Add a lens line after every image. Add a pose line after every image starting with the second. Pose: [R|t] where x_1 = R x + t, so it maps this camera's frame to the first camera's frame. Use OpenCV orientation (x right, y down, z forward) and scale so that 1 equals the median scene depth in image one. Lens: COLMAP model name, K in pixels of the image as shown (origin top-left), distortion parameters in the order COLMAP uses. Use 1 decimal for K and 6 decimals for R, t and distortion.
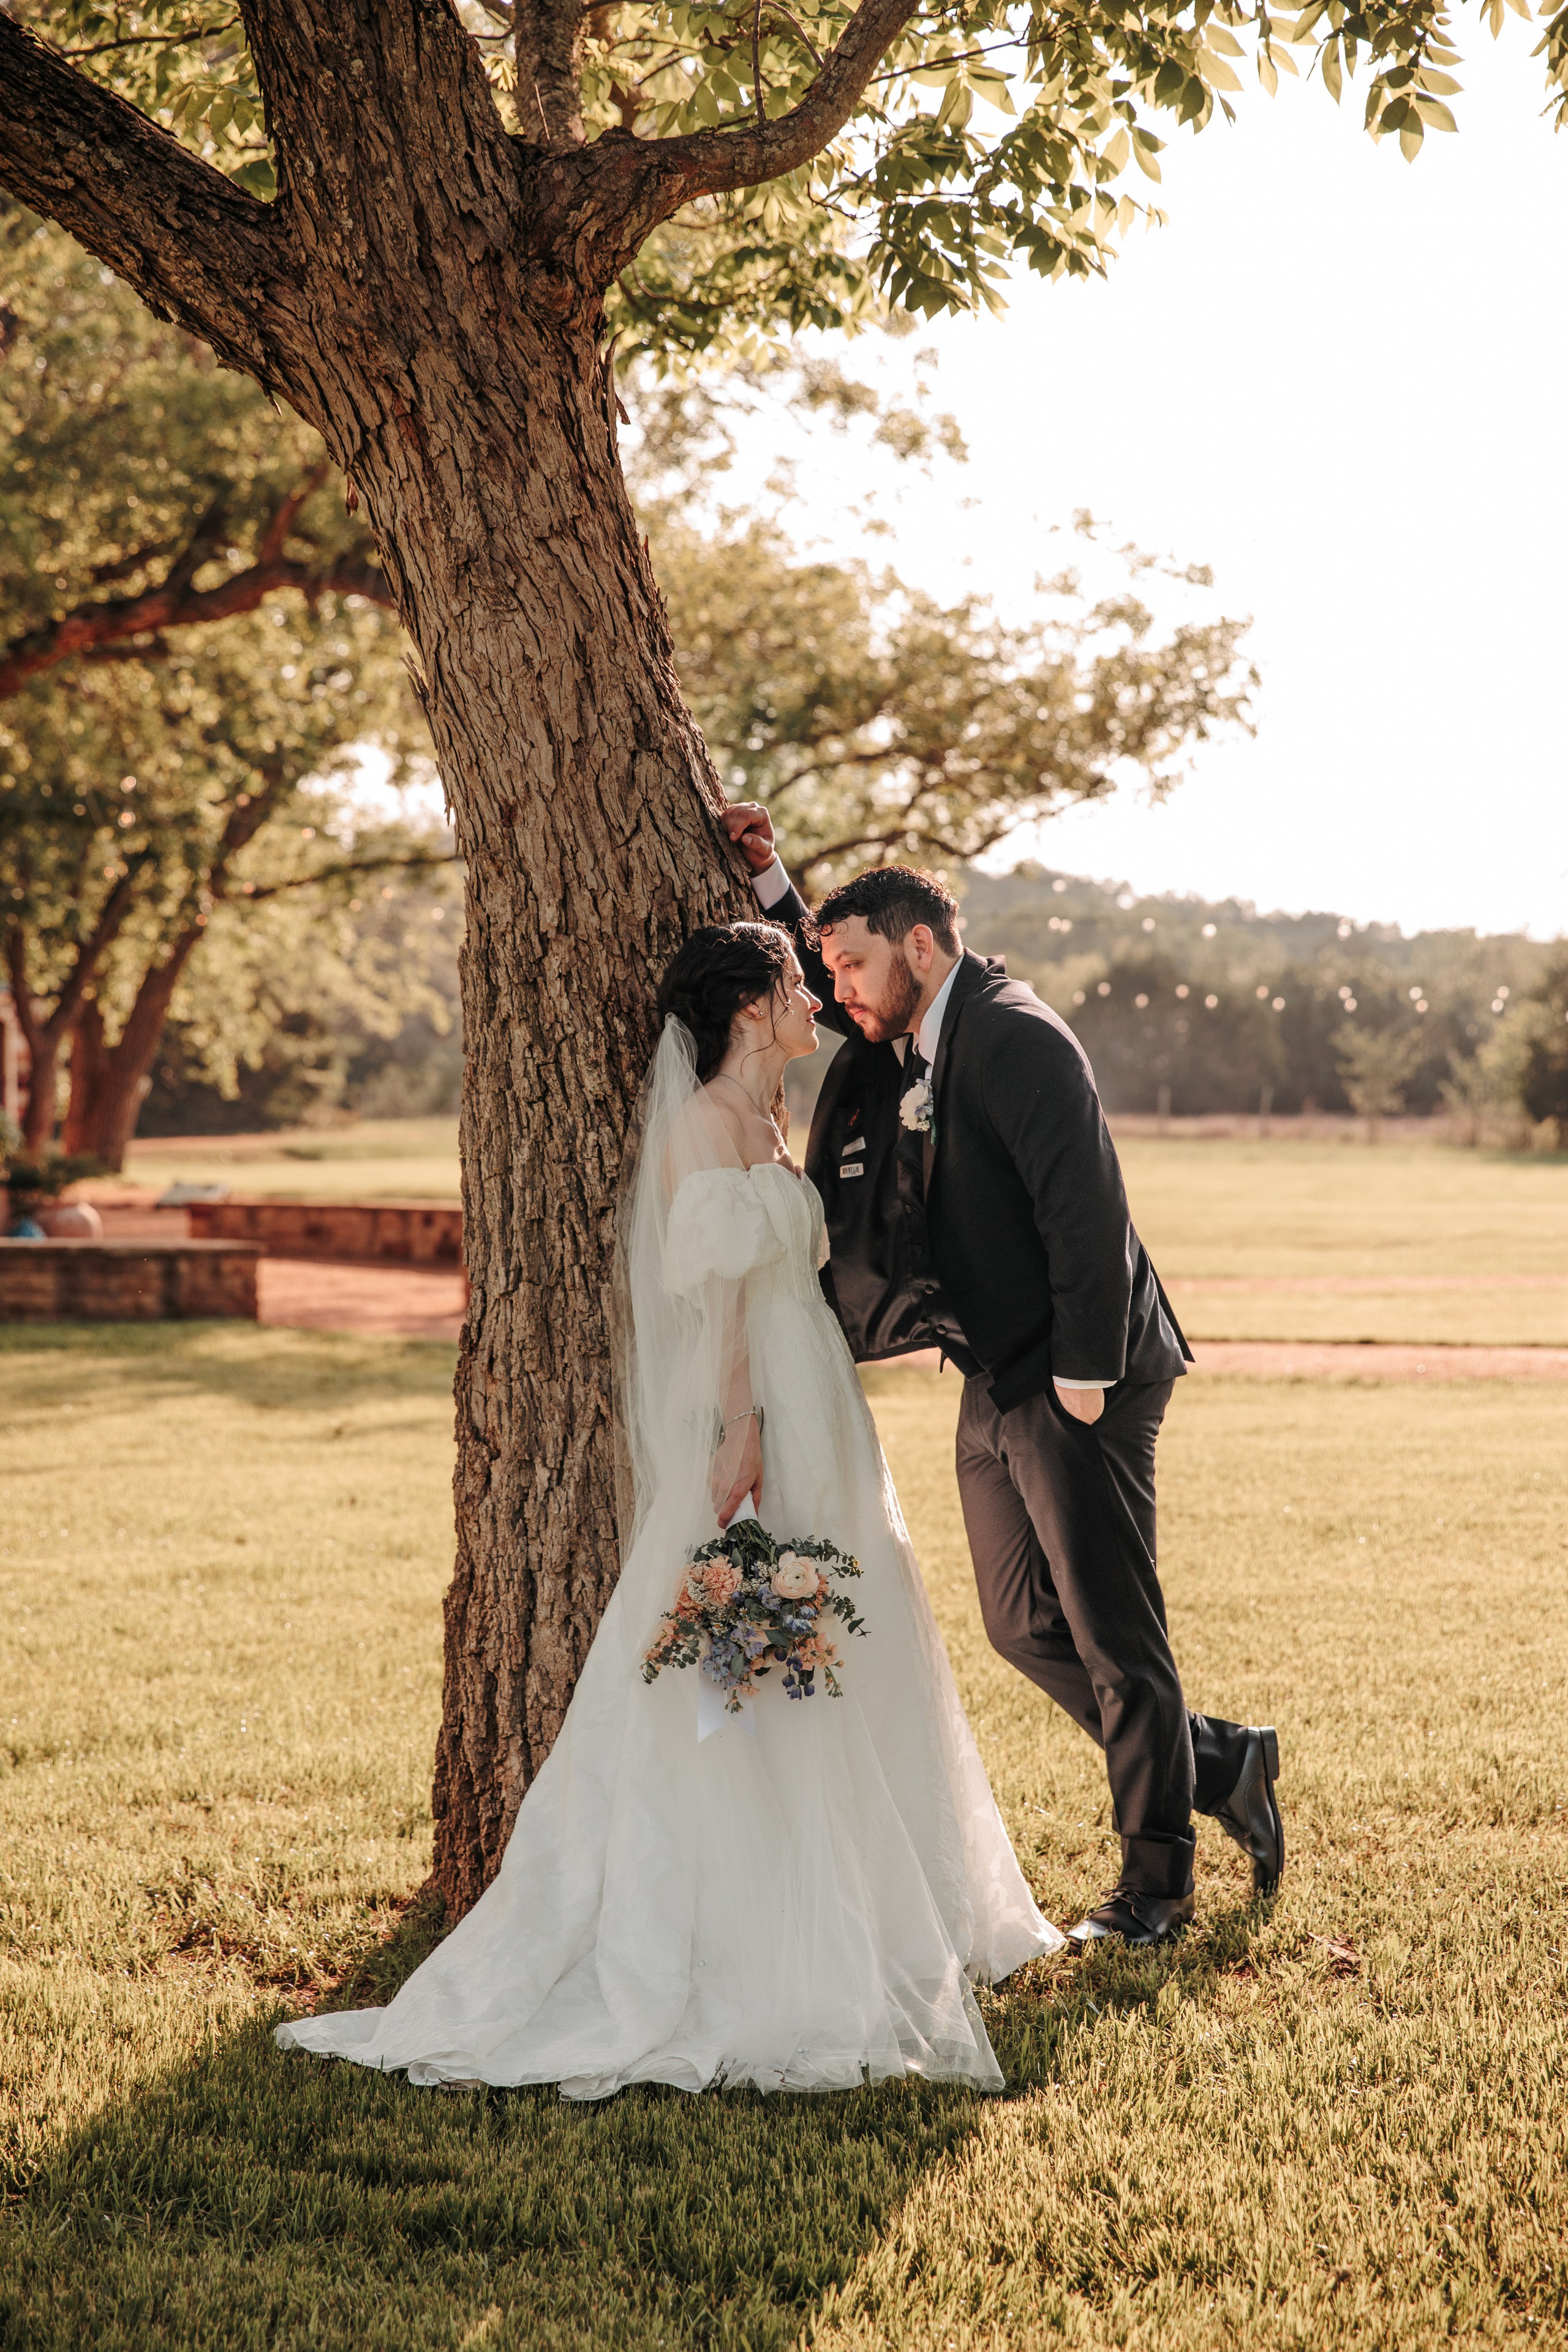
lens RADIAL K [[4478.0, 0, 789.9], [0, 4478.0, 1201.1], [0, 0, 1]] dist [0.133708, 0.000000]
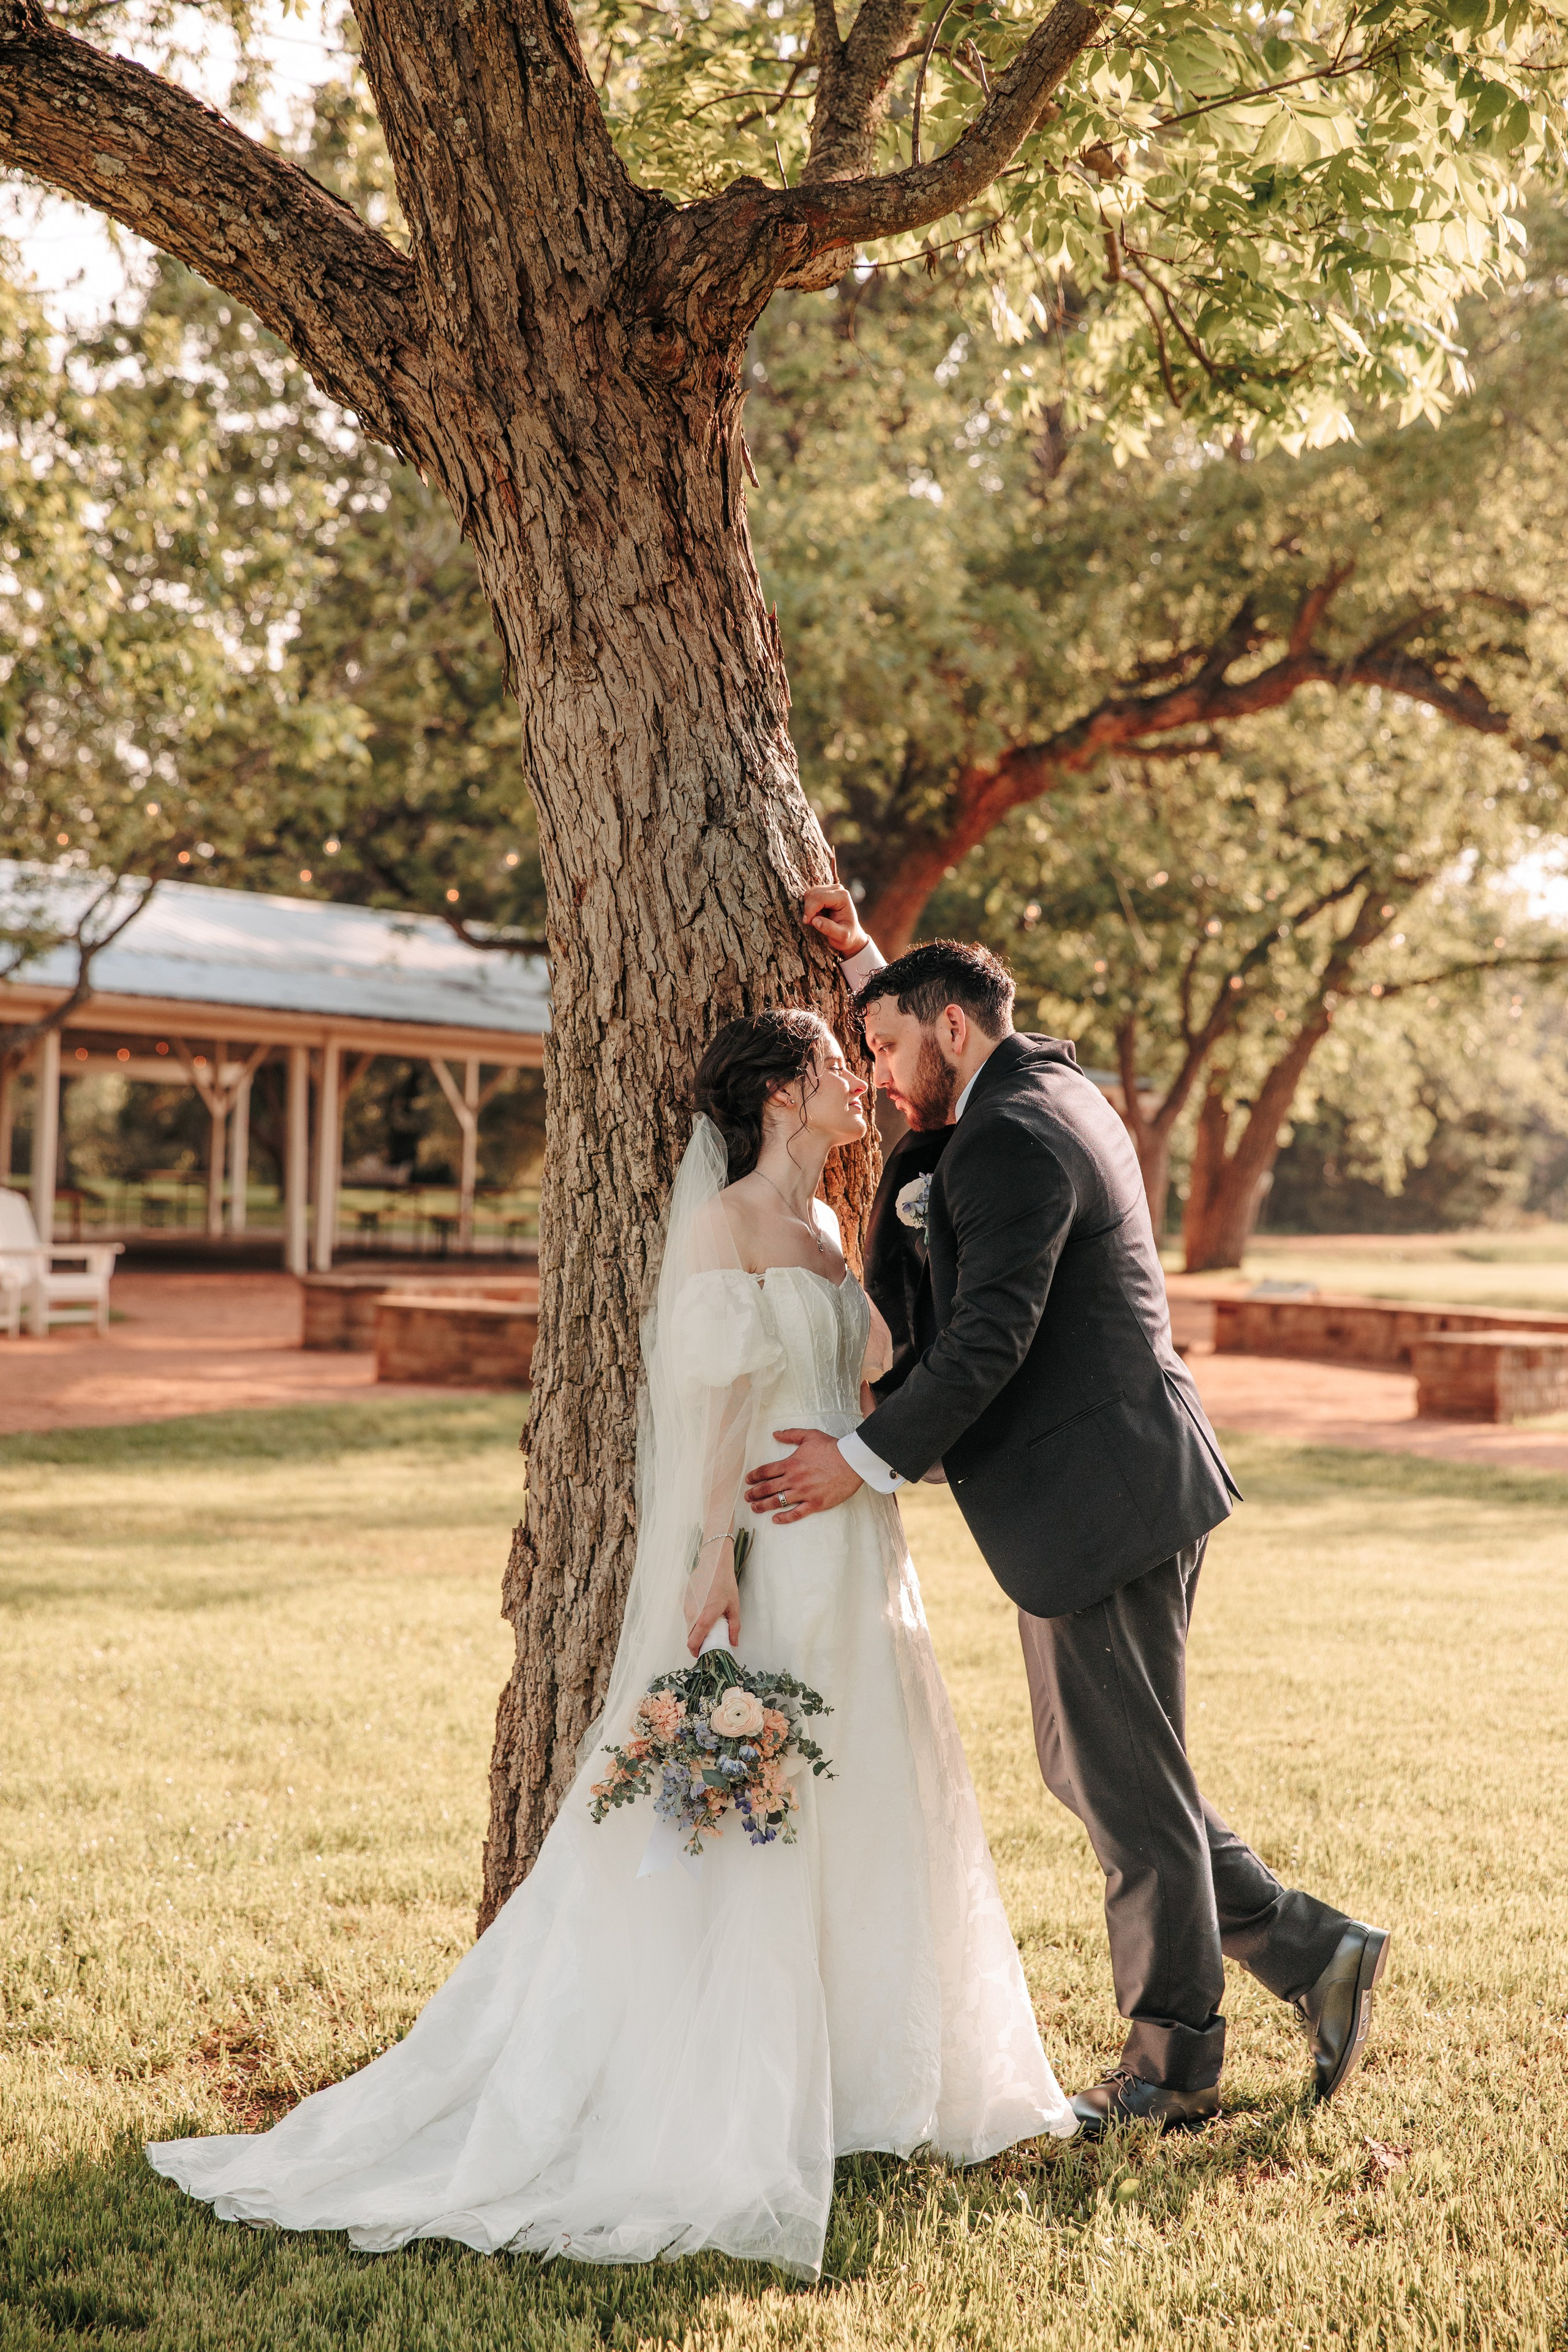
lens RADIAL K [[4478.0, 0, 781.3], [0, 4478.0, 1195.0], [0, 0, 1]] dist [0.133708, 0.000000]
pose [[0.959906, 0.024800, -0.279224, 0.246914], [-0.031256, 0.999337, -0.018691, -0.005125], [0.278575, 0.026669, 0.960044, 0.093437]]
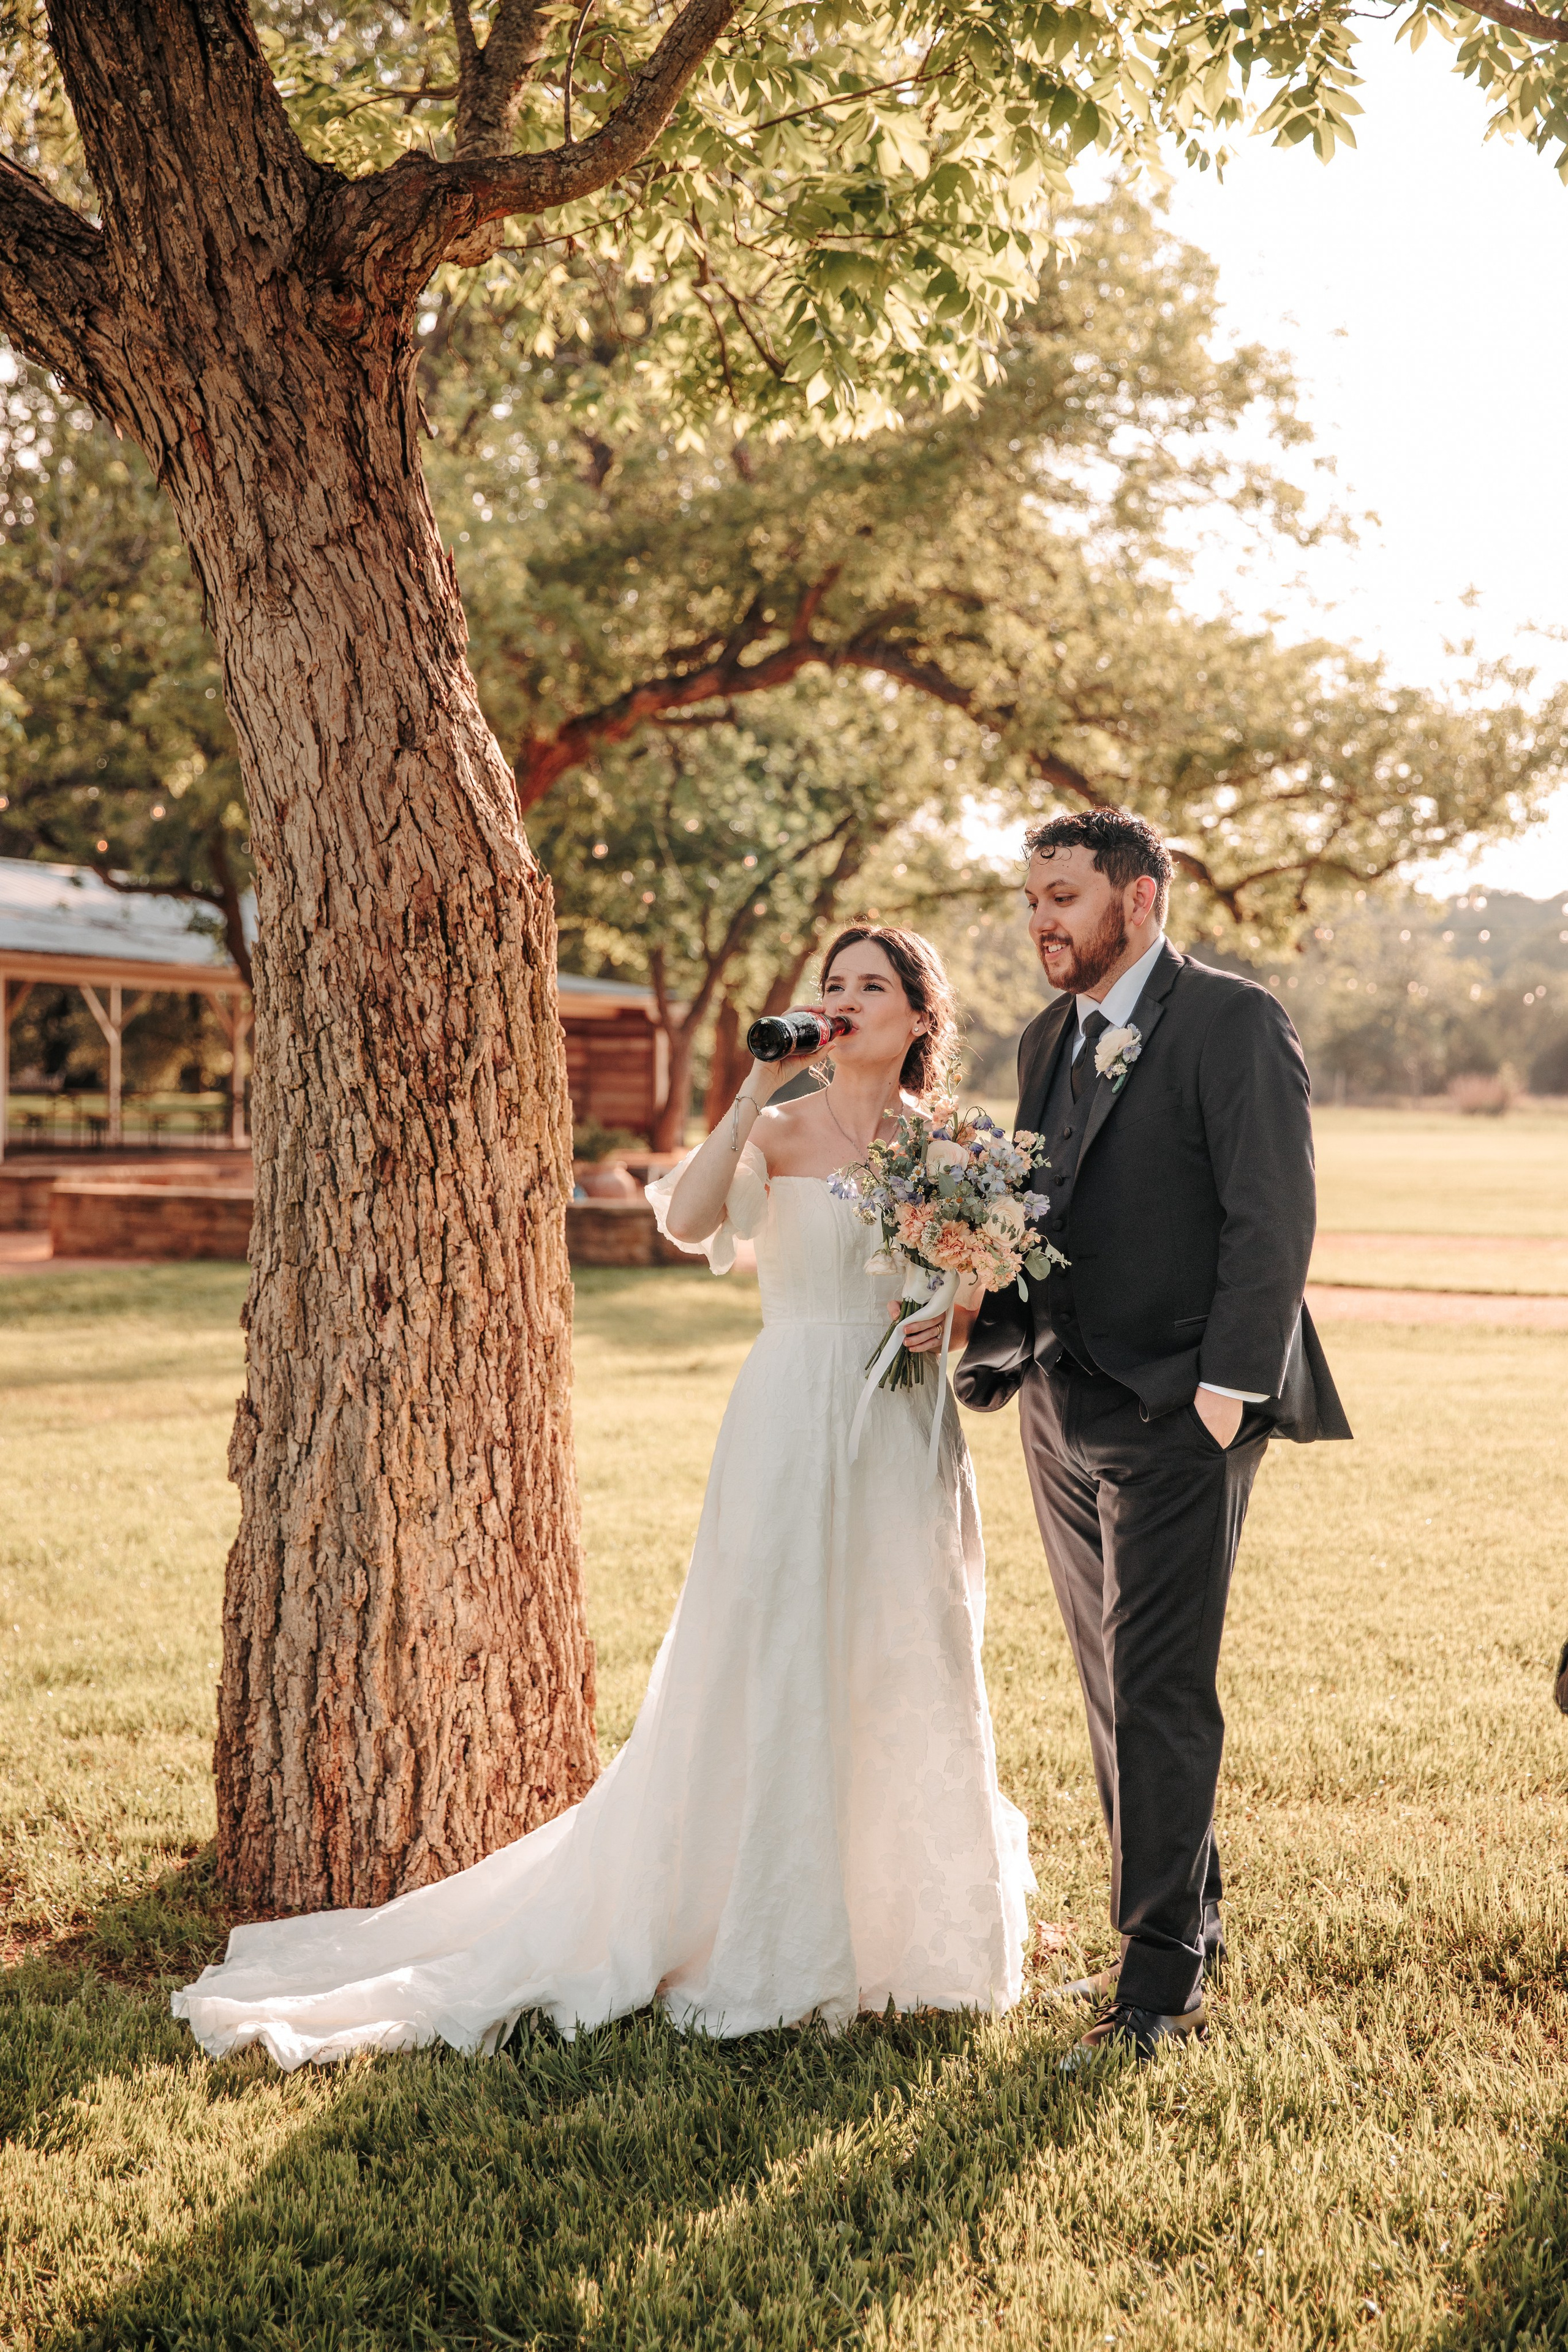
lens RADIAL K [[3576.3, 0, 824.8], [0, 3576.3, 1214.1], [0, 0, 1]] dist [0.075571, 0.000000]
pose [[0.987960, 0.008446, -0.154480, 0.190069], [-0.006335, 0.999880, 0.014153, -0.005746], [0.154581, -0.013004, 0.987895, 0.196527]]
